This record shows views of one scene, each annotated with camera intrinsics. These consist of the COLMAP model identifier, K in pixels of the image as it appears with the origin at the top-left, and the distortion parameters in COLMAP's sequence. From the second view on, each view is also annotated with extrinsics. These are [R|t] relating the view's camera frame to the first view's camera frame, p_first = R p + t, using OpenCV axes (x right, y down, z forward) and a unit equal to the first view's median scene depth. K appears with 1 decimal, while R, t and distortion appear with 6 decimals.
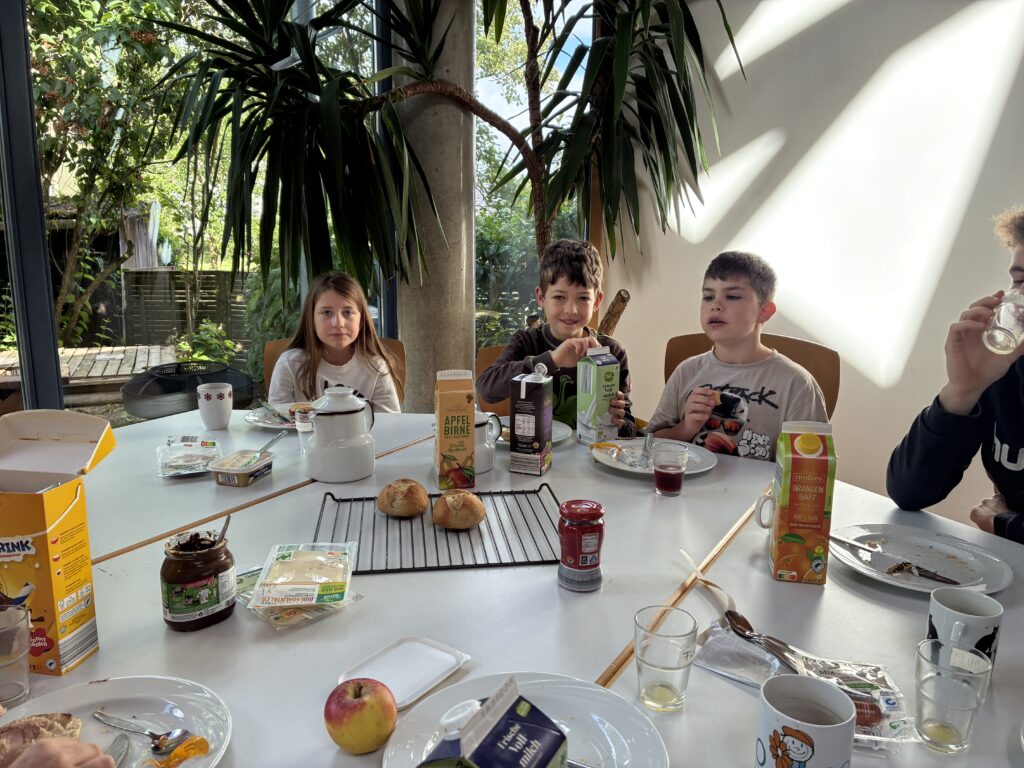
lens RADIAL K [[774.4, 0, 507.1], [0, 774.4, 389.4], [0, 0, 1]] dist [0.020702, -0.043936]
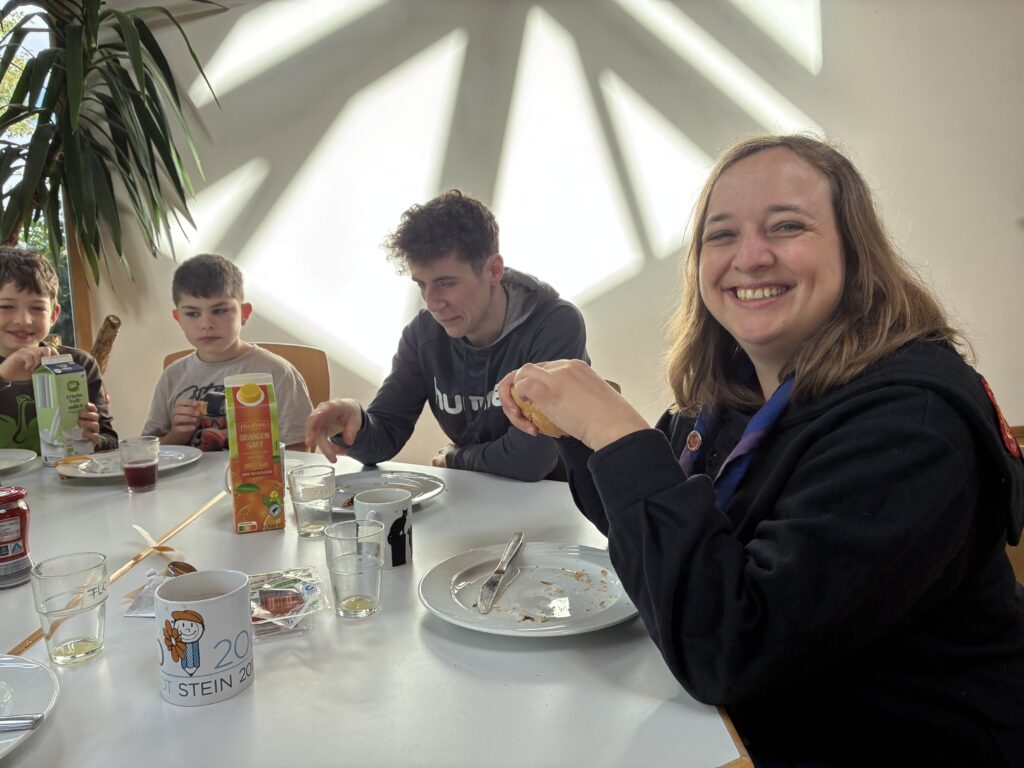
lens RADIAL K [[774.4, 0, 514.5], [0, 774.4, 378.3], [0, 0, 1]] dist [0.020702, -0.043936]
pose [[0.844168, -0.093264, 0.527904, 0.093165], [0.143839, 0.988046, -0.055456, 0.104112], [-0.516422, 0.122747, 0.847492, -0.042287]]
